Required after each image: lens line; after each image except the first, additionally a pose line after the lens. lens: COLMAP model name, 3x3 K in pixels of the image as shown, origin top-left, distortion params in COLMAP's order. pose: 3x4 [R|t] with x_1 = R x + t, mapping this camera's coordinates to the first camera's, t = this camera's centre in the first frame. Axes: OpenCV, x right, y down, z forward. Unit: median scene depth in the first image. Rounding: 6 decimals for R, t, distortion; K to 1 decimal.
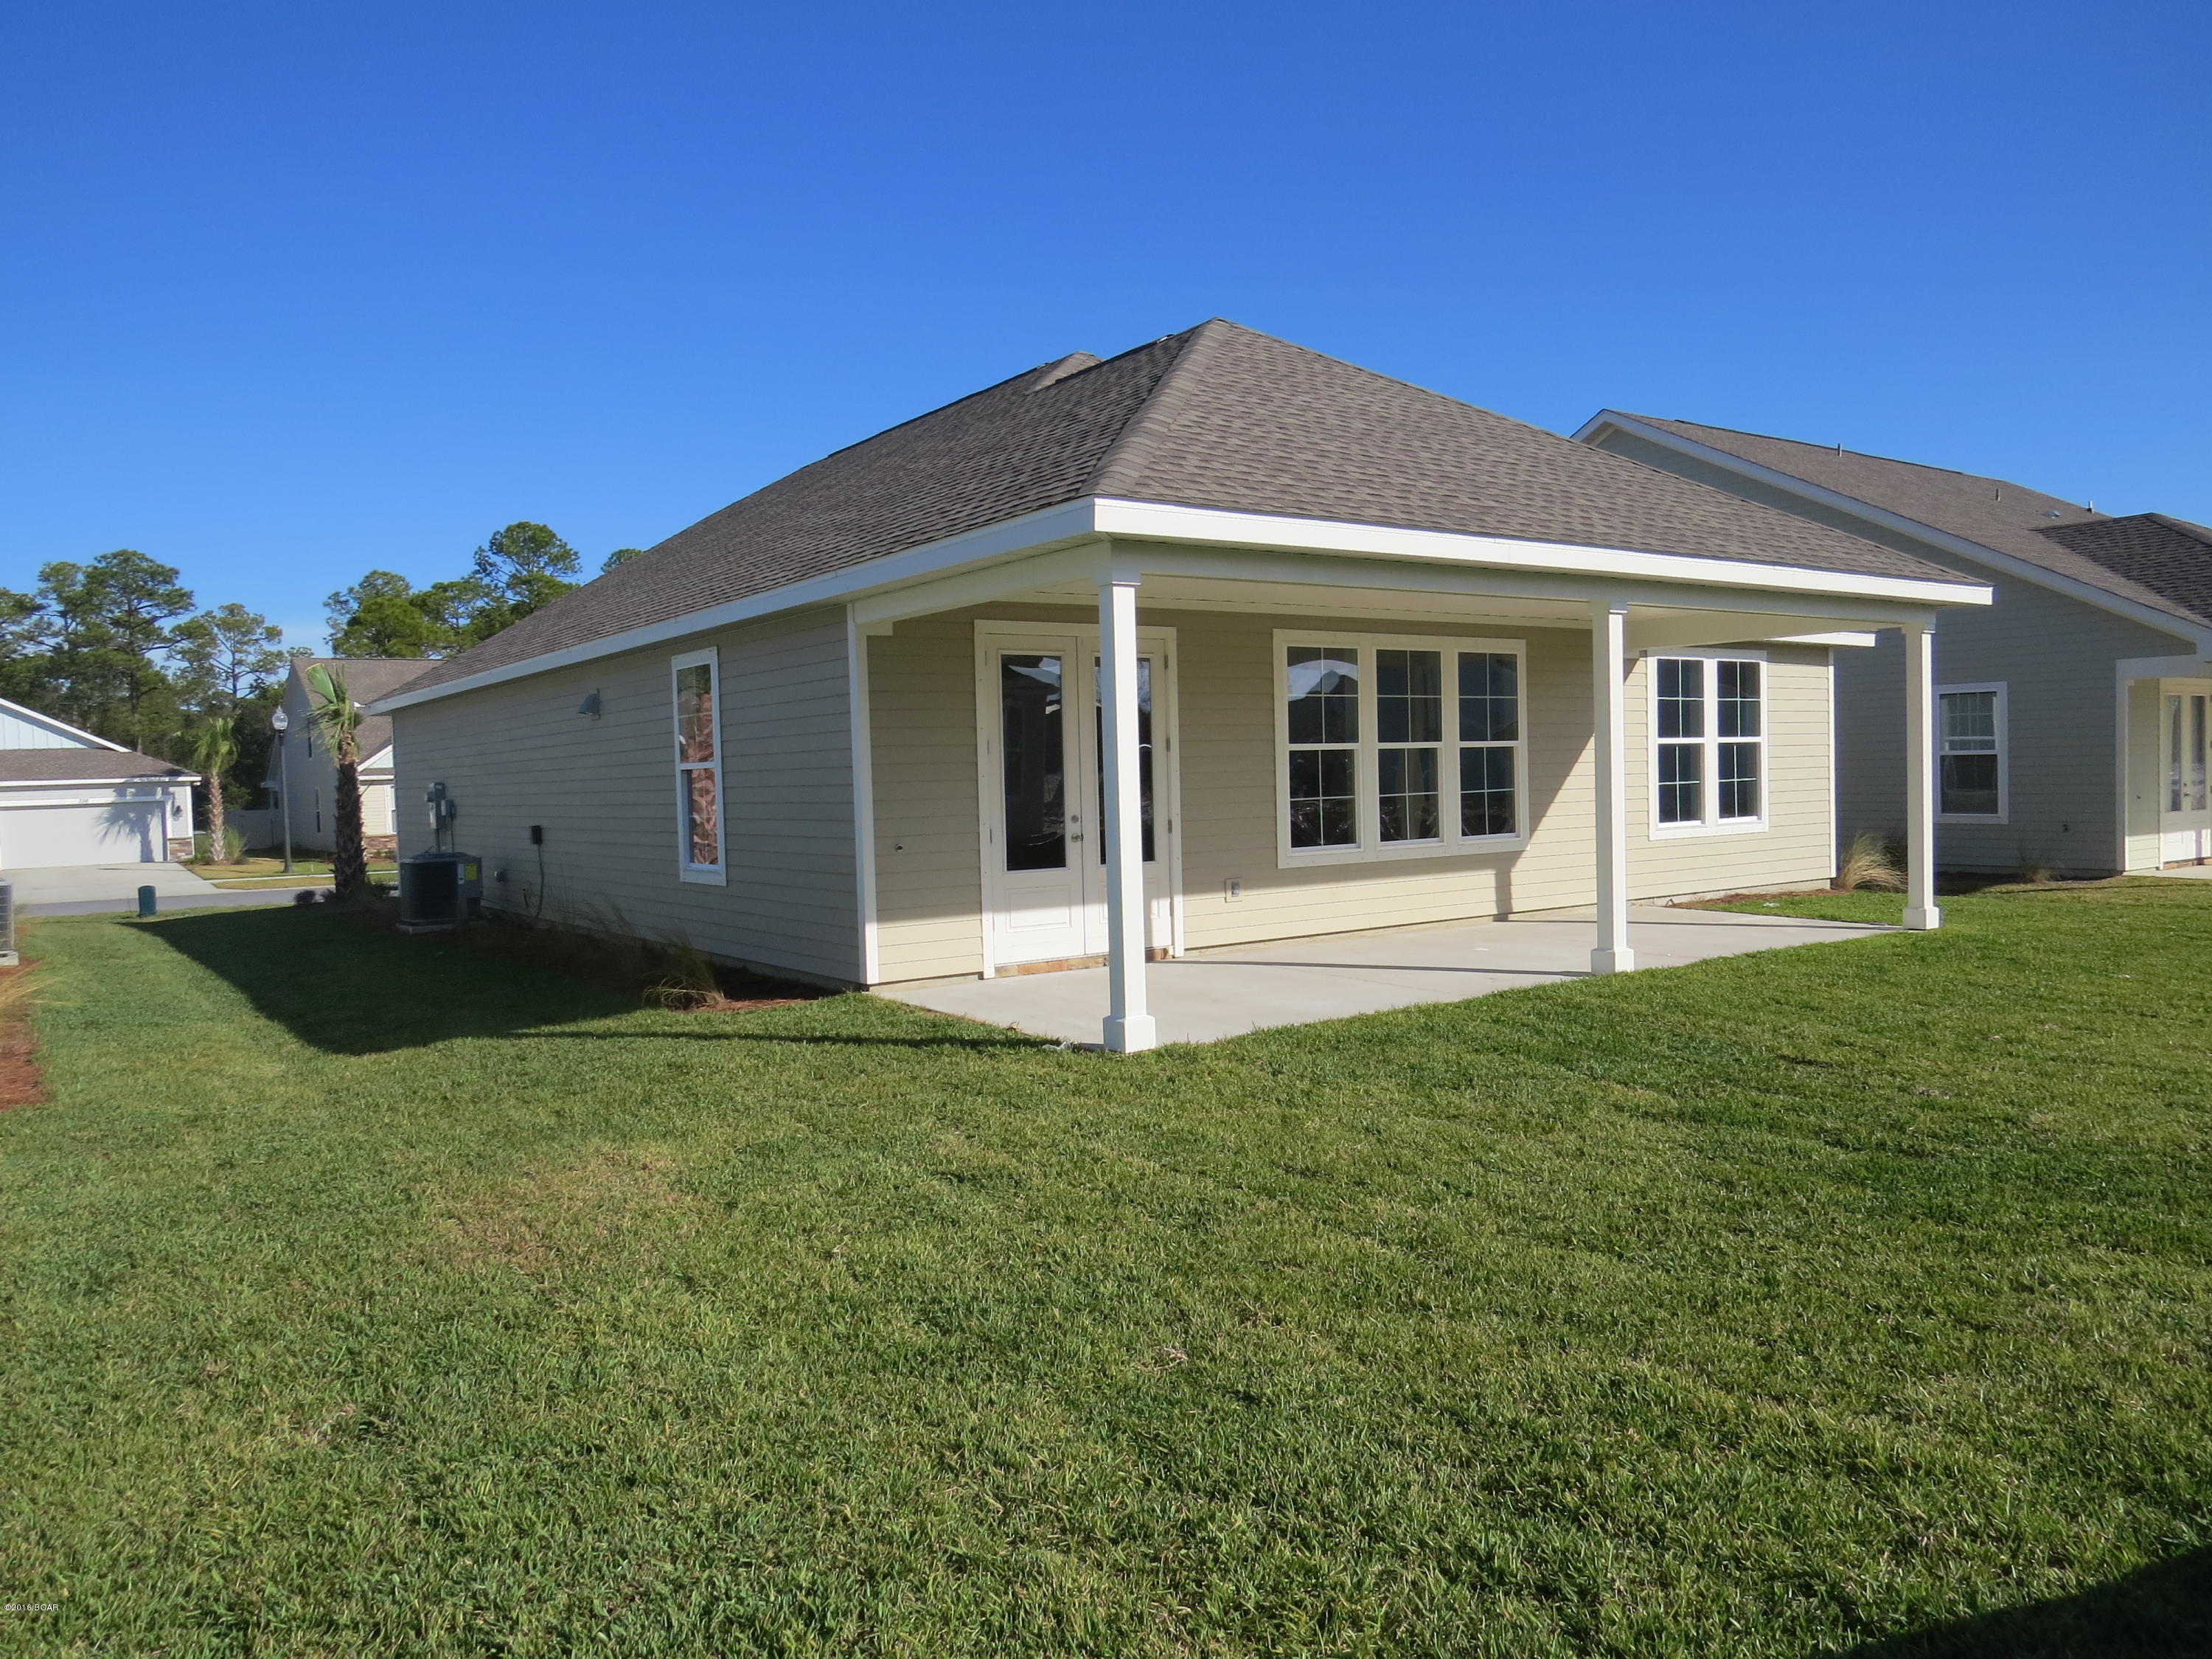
lens RADIAL K [[1576.1, 0, 1102.9], [0, 1576.1, 847.4], [0, 0, 1]] dist [0.037285, 0.002540]
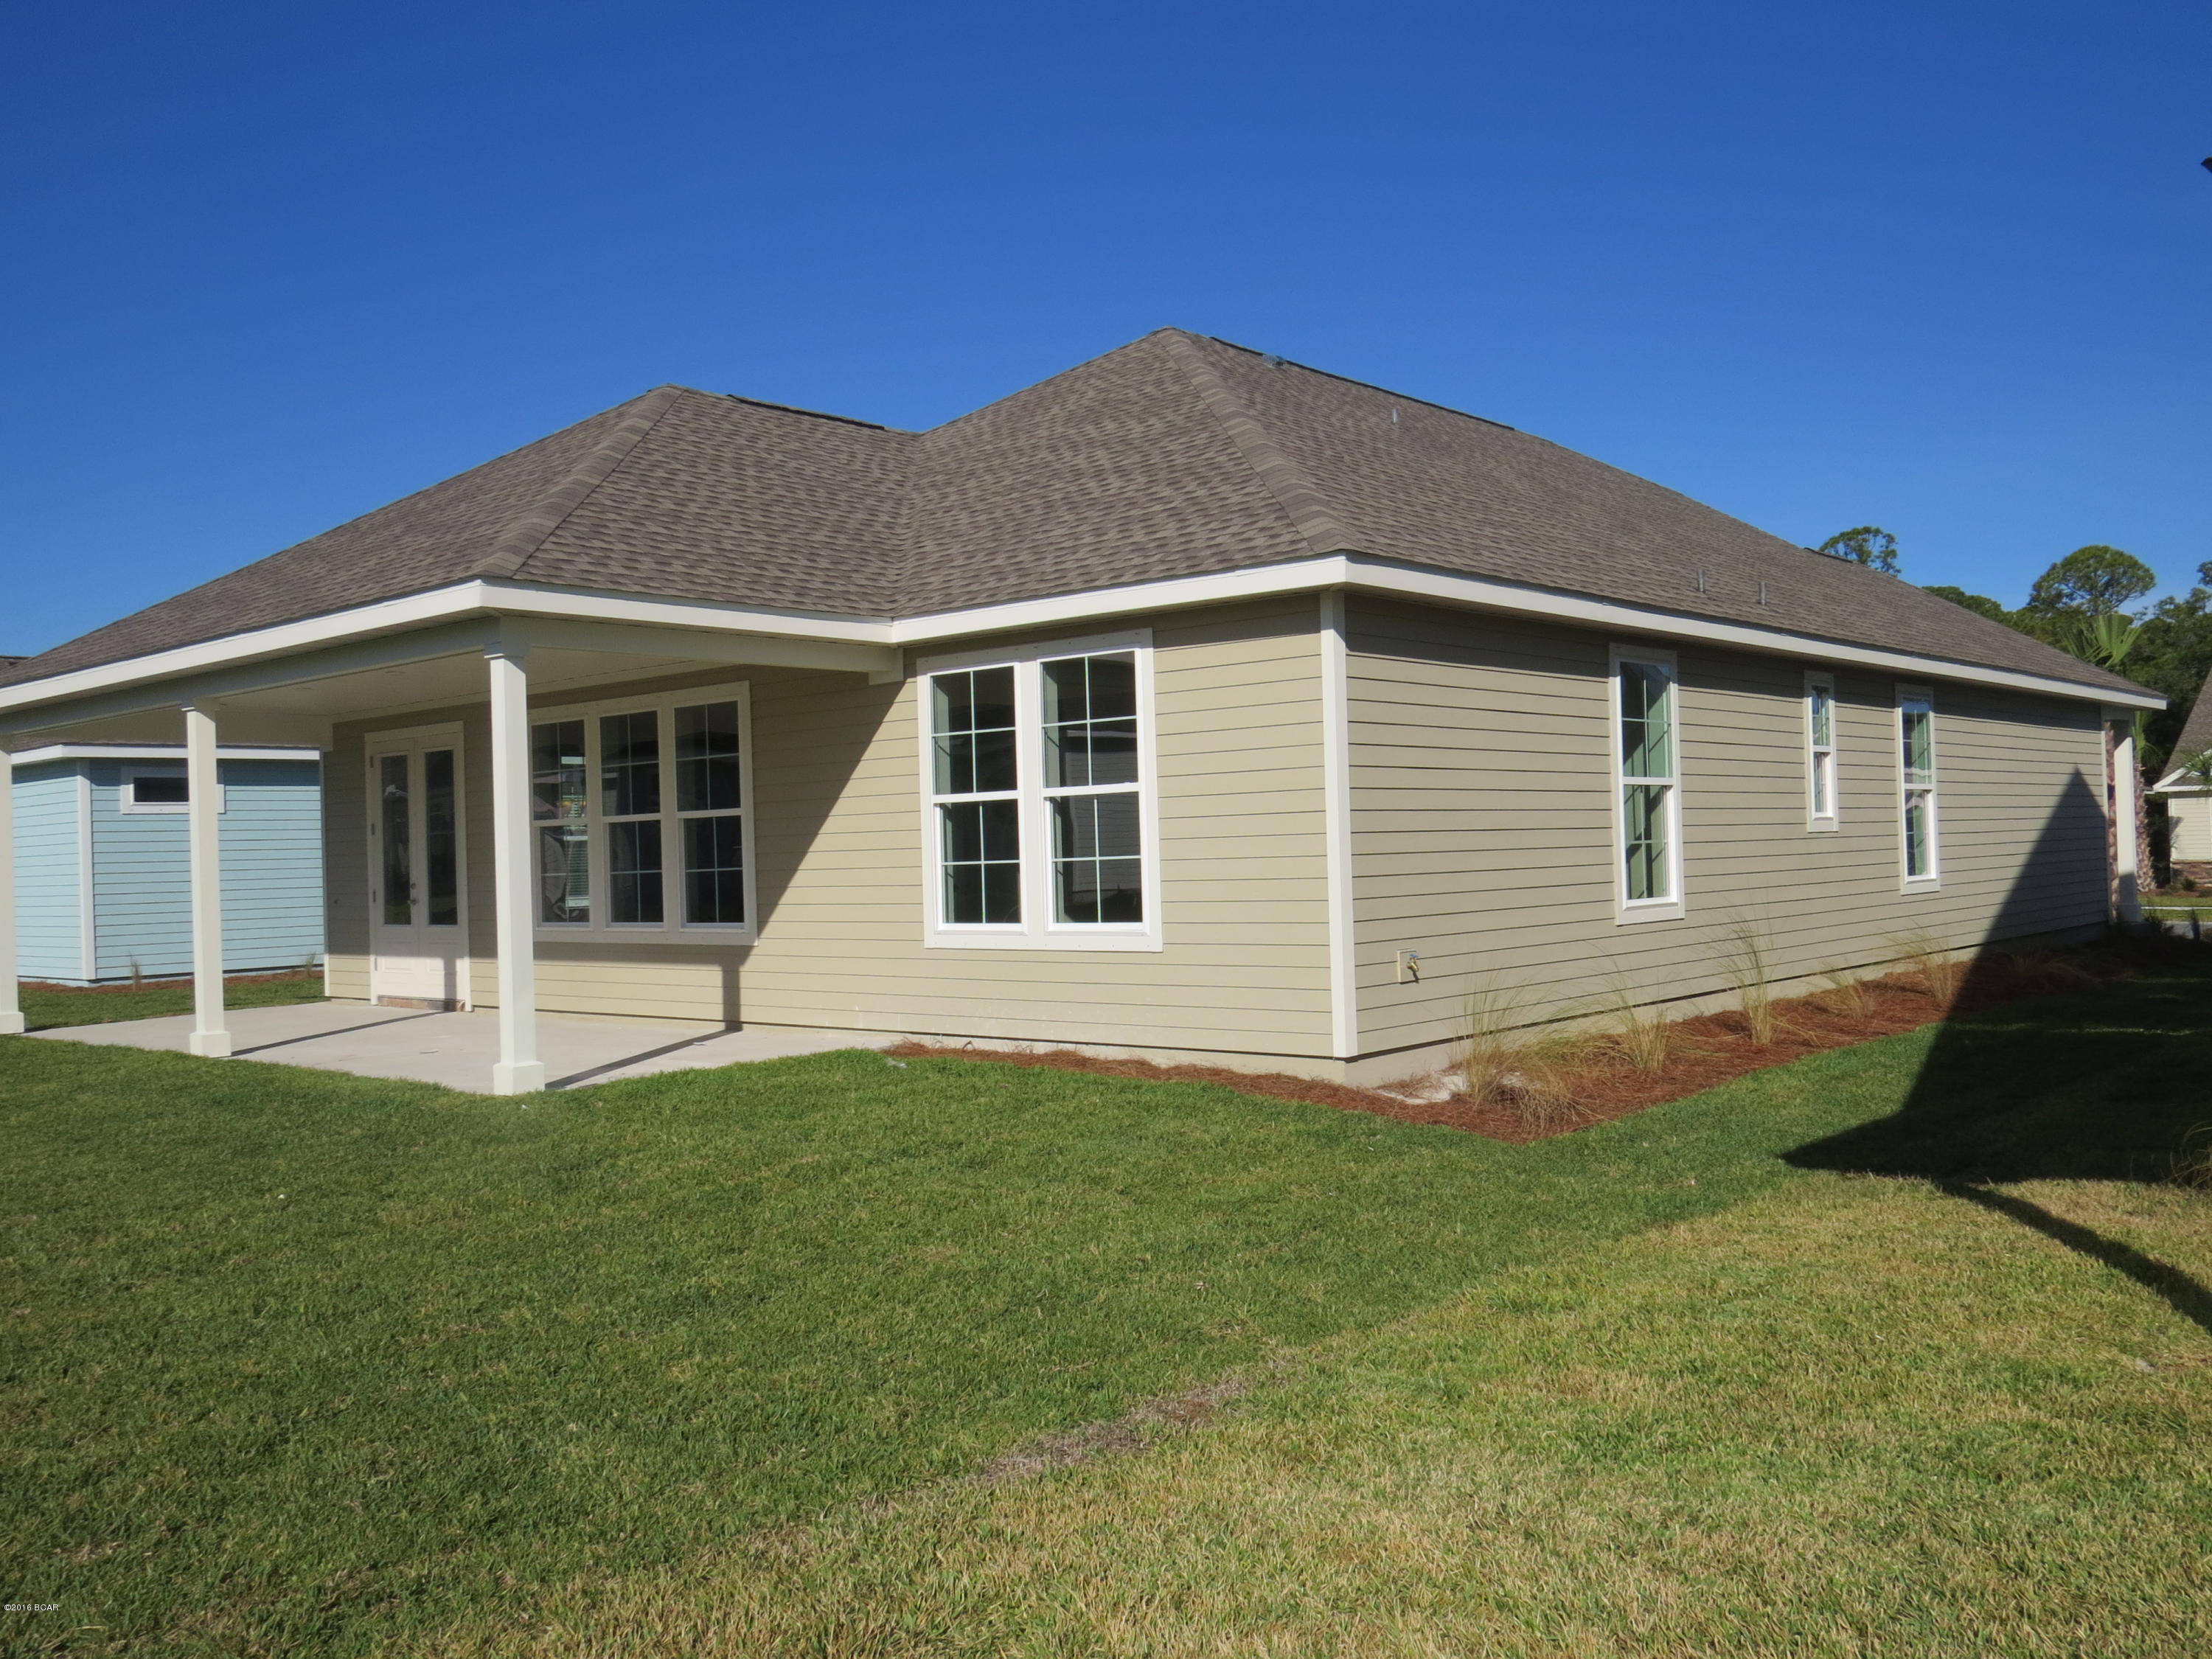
lens RADIAL K [[1865.2, 0, 1107.9], [0, 1865.2, 813.1], [0, 0, 1]] dist [-0.050878, -0.003180]
pose [[0.238643, 0.010393, -0.971052, 1.219752], [-0.005969, 0.999940, 0.009235, -0.074755], [0.971089, 0.003592, 0.238690, 0.955462]]
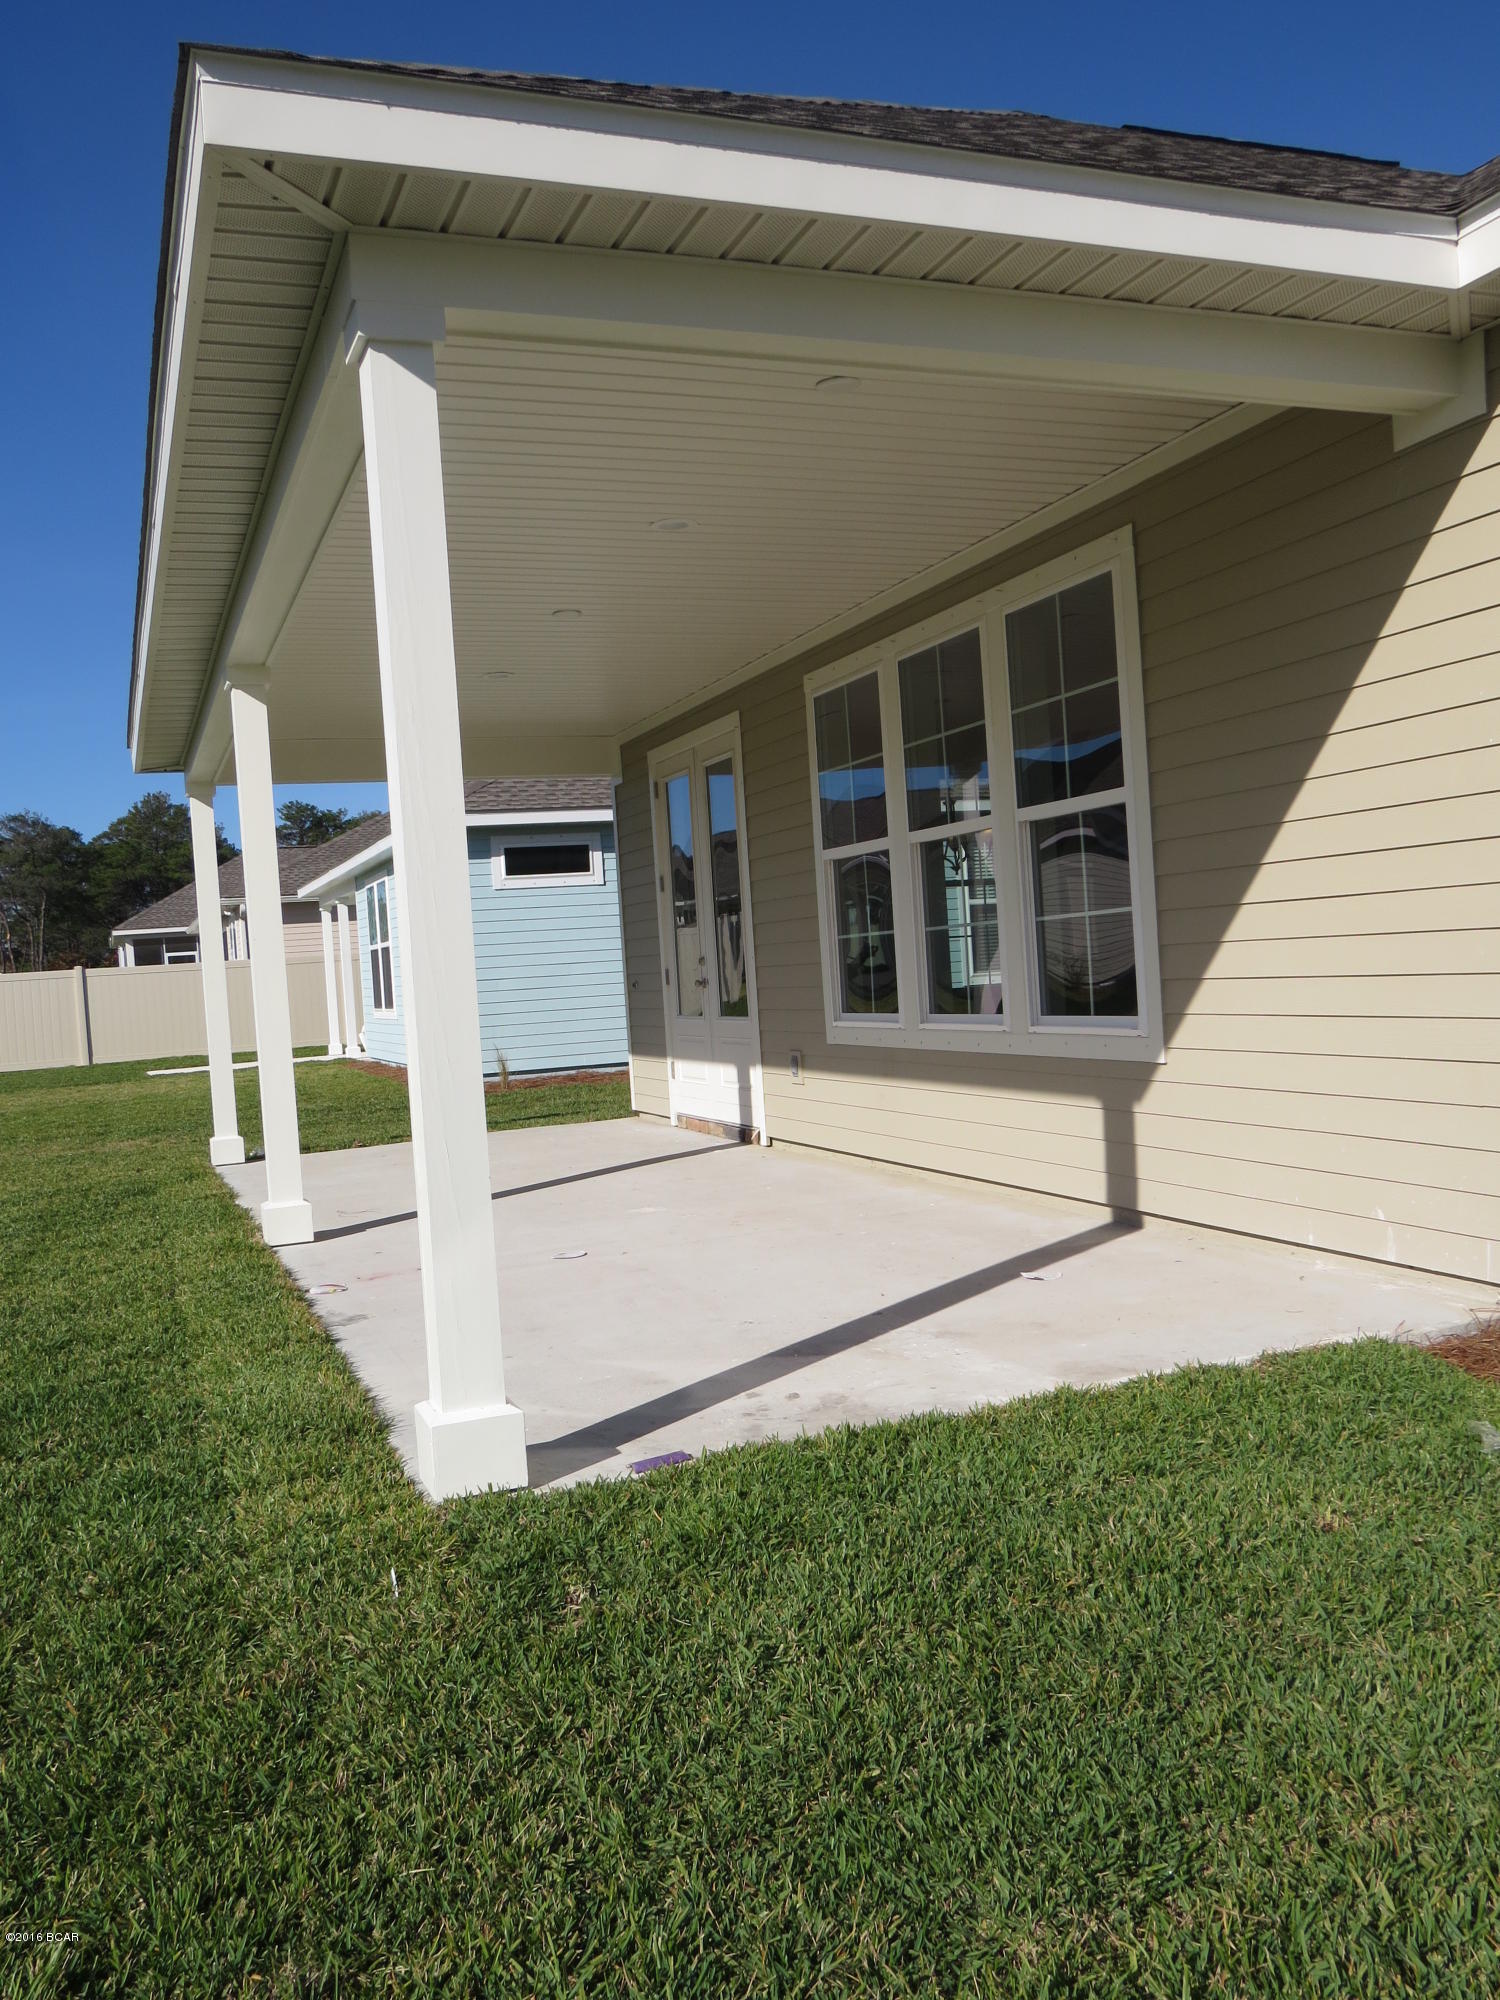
lens RADIAL K [[1686.4, 0, 745.5], [0, 1686.4, 987.9], [0, 0, 1]] dist [-0.050878, -0.003180]
pose [[-0.243508, 0.063550, -0.967815, 0.698682], [0.038296, 0.997703, 0.055877, -0.044502], [0.969143, -0.023457, -0.245382, 1.009763]]
